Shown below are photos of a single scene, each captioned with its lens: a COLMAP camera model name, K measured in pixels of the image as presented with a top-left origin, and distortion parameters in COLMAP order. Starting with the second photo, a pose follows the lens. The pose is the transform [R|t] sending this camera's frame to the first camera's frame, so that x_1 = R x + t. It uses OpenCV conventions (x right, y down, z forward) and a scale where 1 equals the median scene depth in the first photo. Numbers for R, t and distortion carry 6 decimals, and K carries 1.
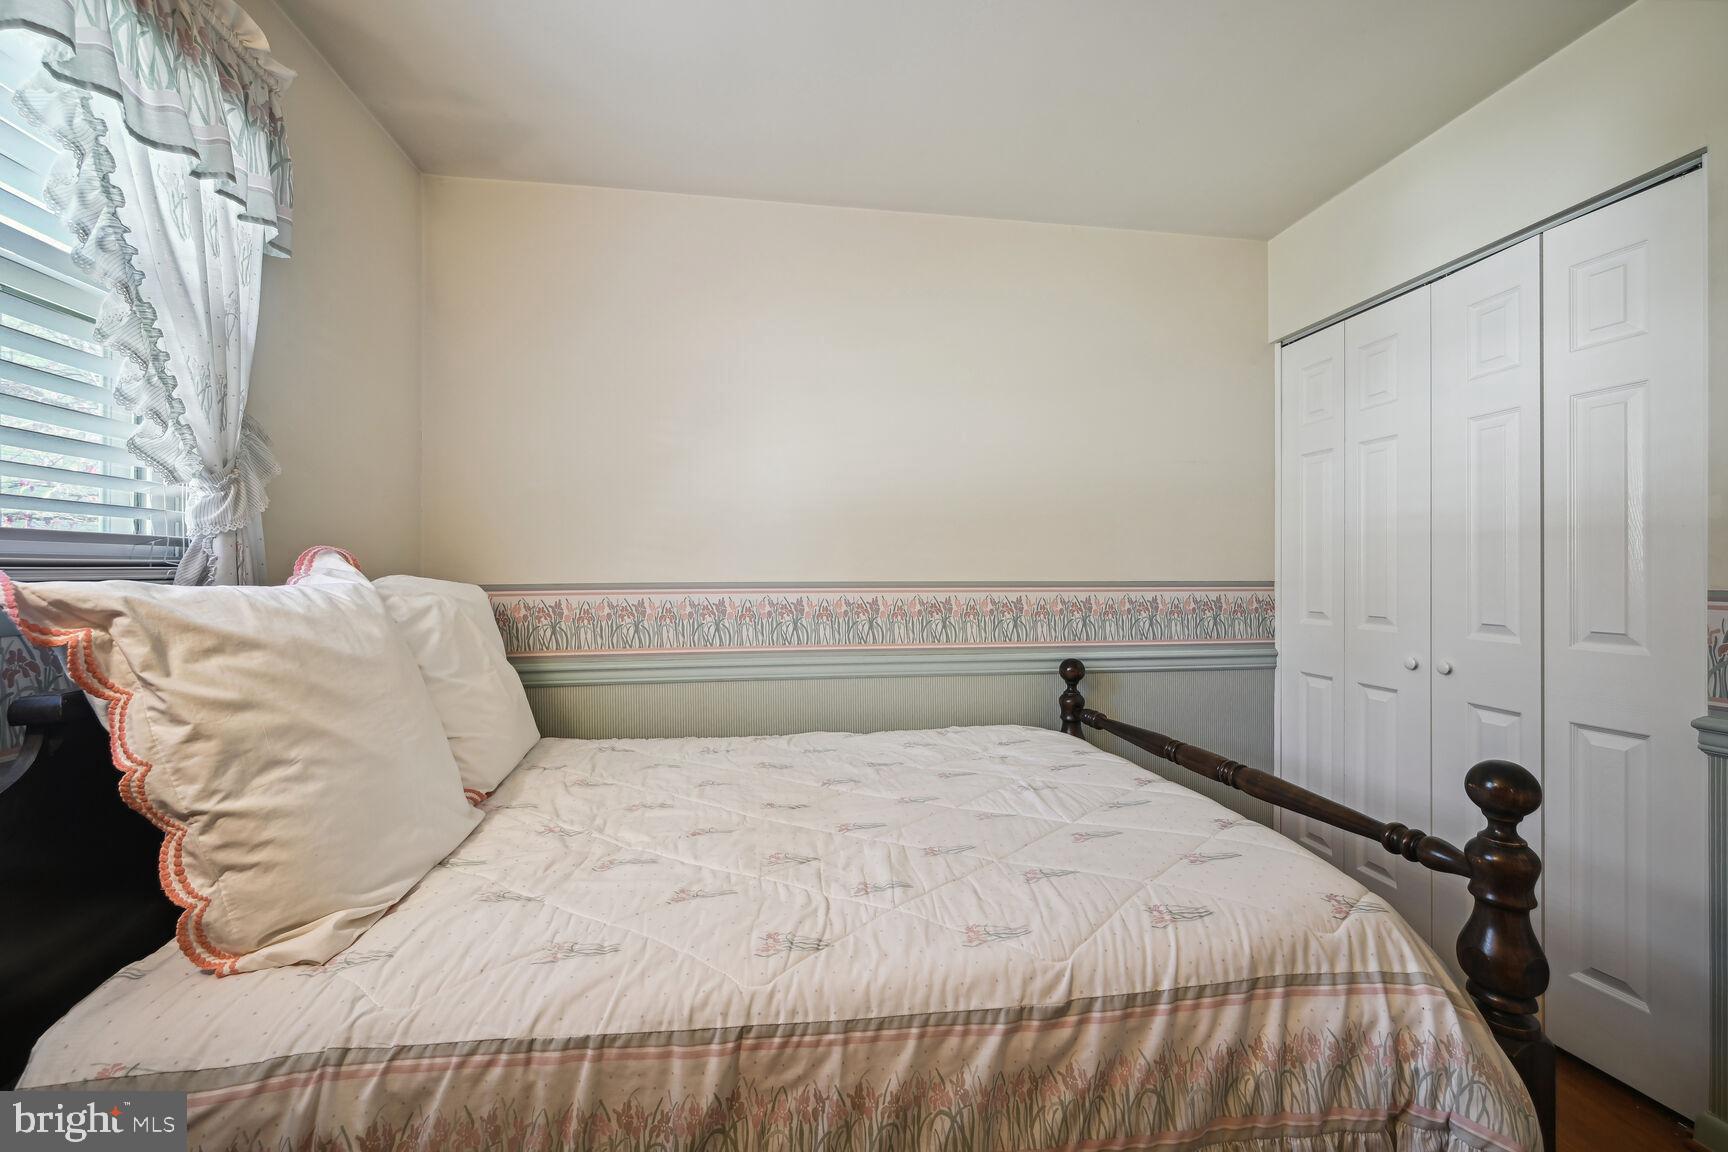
lens RADIAL K [[682.1, 0, 869.9], [0, 682.1, 557.2], [0, 0, 1]] dist [0.019333, -0.015376]
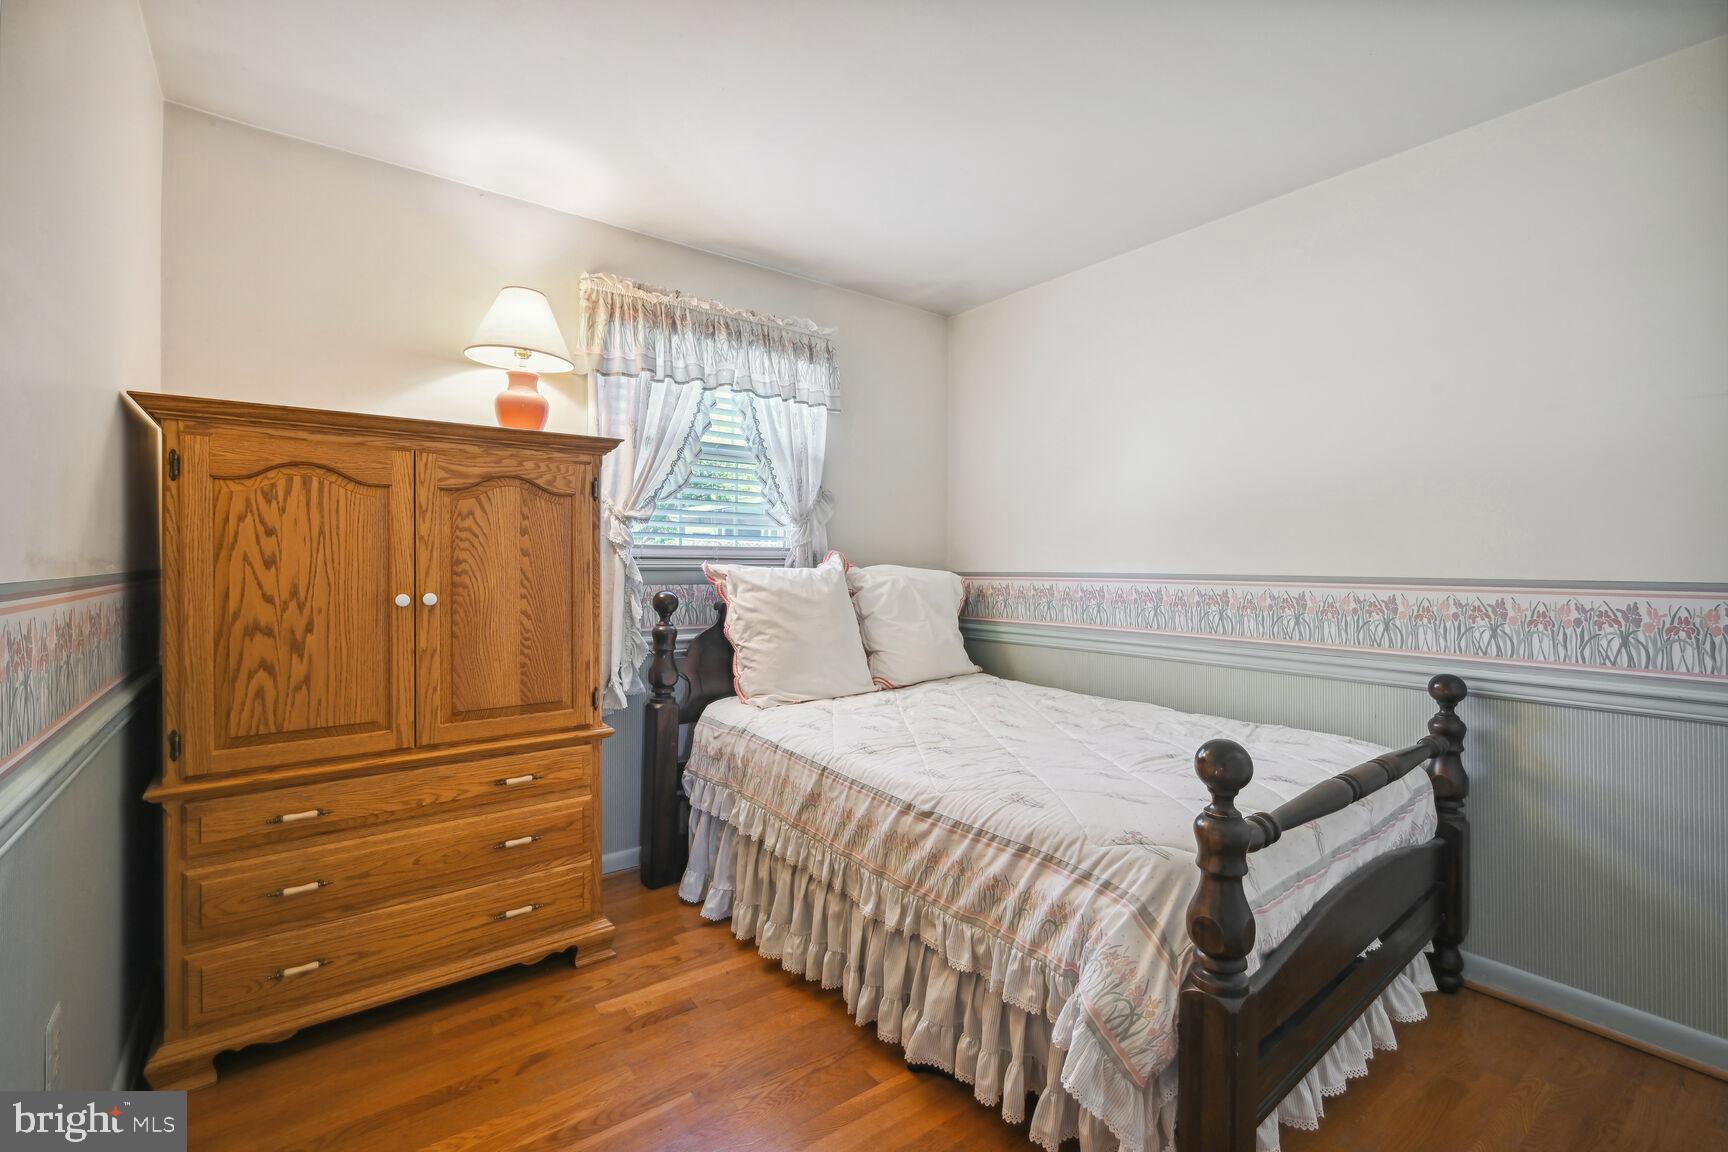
lens RADIAL K [[758.0, 0, 863.1], [0, 758.0, 498.0], [0, 0, 1]] dist [-0.025045, 0.000216]
pose [[0.485913, -0.066347, -0.871485, 1.535395], [0.011238, 0.997506, -0.069674, -0.013929], [0.873935, 0.024062, 0.485447, -0.083363]]
